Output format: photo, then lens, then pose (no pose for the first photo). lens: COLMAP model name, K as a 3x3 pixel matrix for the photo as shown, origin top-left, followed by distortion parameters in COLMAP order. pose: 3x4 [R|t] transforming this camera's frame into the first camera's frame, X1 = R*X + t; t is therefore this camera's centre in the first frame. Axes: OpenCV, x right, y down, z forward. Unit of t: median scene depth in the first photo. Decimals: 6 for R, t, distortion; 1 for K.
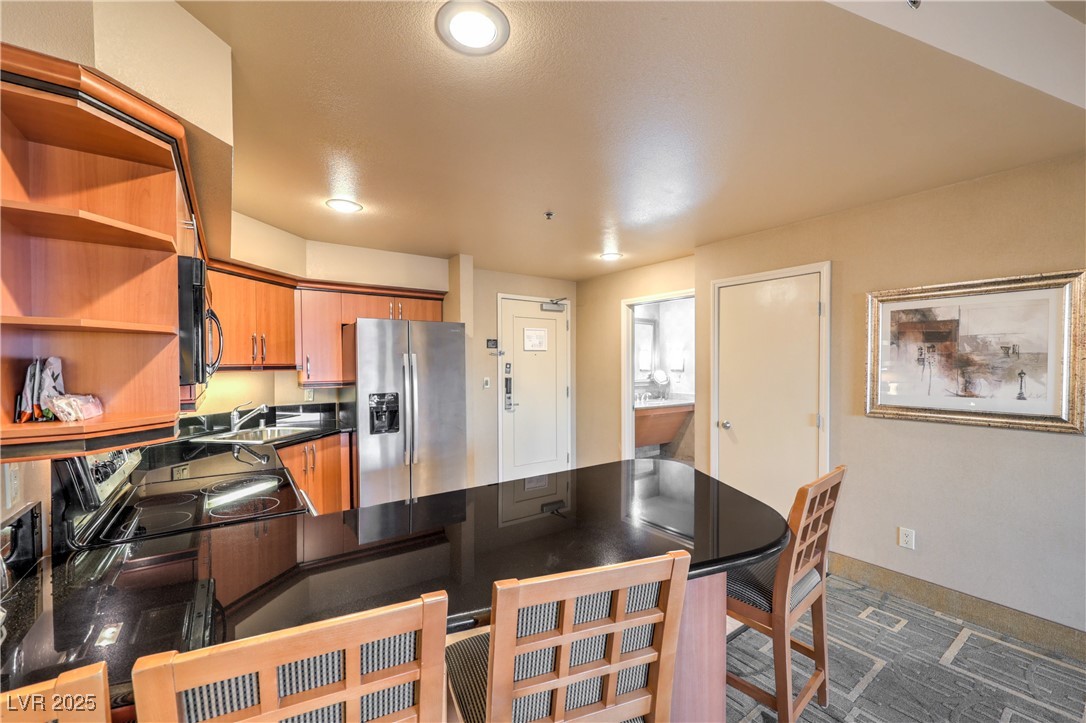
lens RADIAL K [[439.0, 0, 544.2], [0, 439.0, 367.5], [0, 0, 1]] dist [-0.006871, -0.000399]
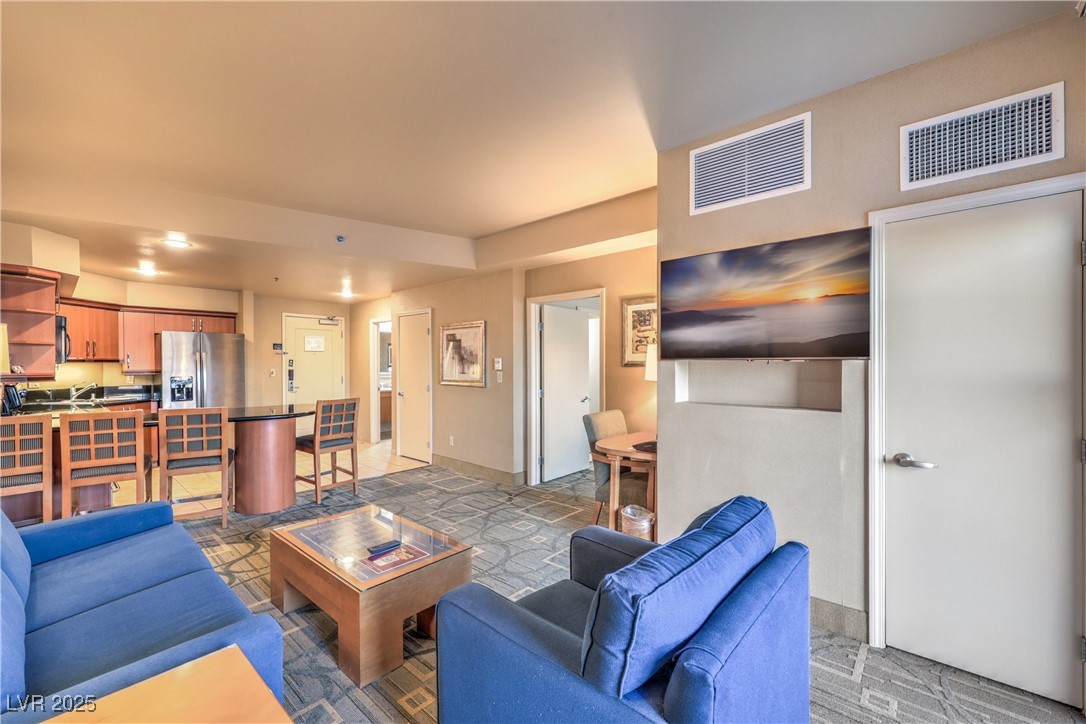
lens RADIAL K [[439.0, 0, 543.4], [0, 439.0, 362.0], [0, 0, 1]] dist [-0.006871, -0.000399]
pose [[0.974974, 0.002747, 0.222300, 0.584672], [0.000590, 0.999888, -0.014944, 0.028111], [-0.222316, 0.014701, 0.974864, -0.886784]]
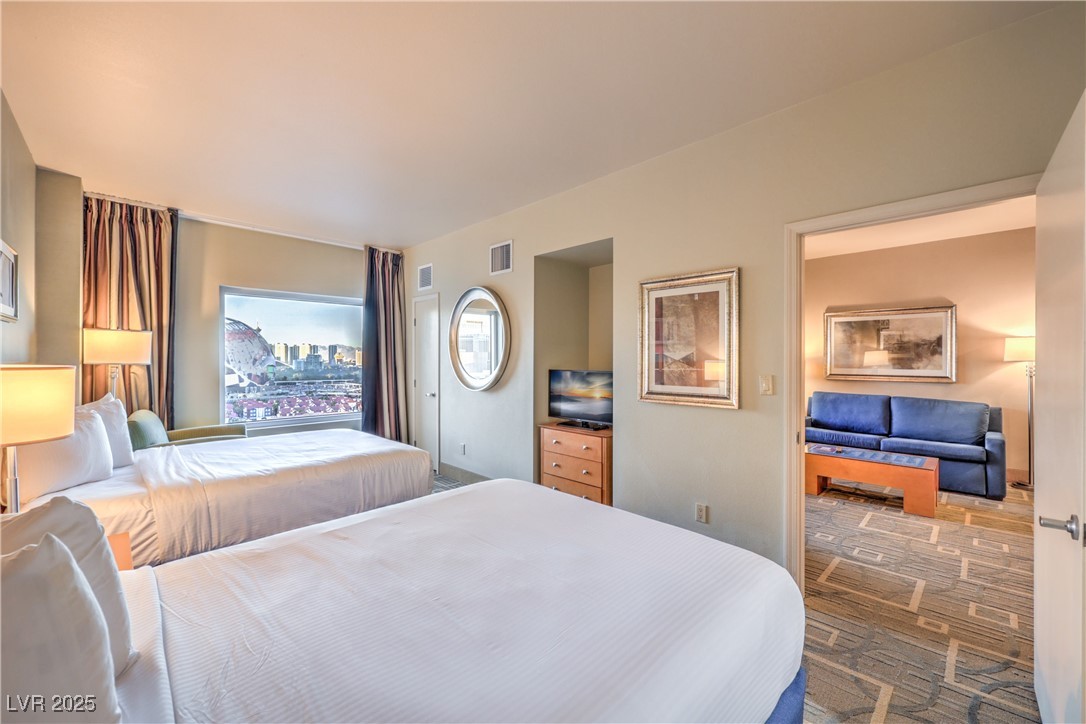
lens RADIAL K [[439.0, 0, 537.8], [0, 439.0, 359.1], [0, 0, 1]] dist [-0.006871, -0.000399]
pose [[-0.989664, 0.004666, -0.143332, 1.540697], [0.002434, 0.999873, 0.015750, 0.004832], [0.143388, 0.015239, -0.989549, 0.906851]]
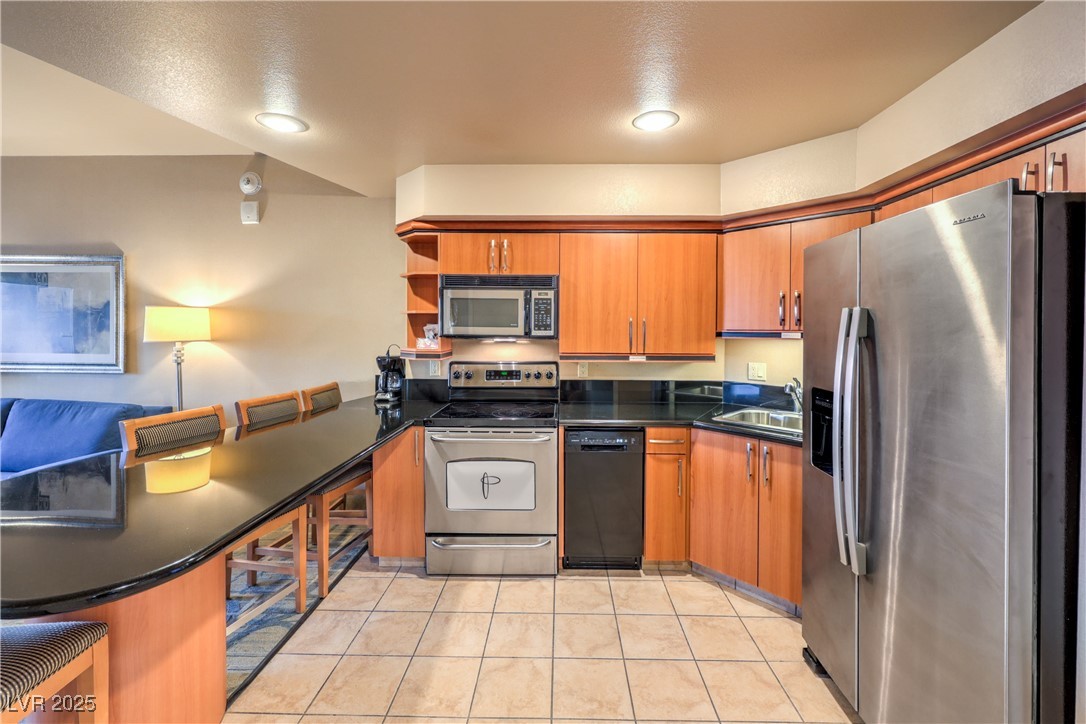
lens RADIAL K [[439.0, 0, 529.2], [0, 439.0, 335.8], [0, 0, 1]] dist [-0.006871, -0.000399]
pose [[-0.596554, 0.008172, -0.802531, 0.226637], [-0.015313, 0.999650, 0.021562, -0.007004], [0.802427, 0.025152, -0.596220, 0.980888]]
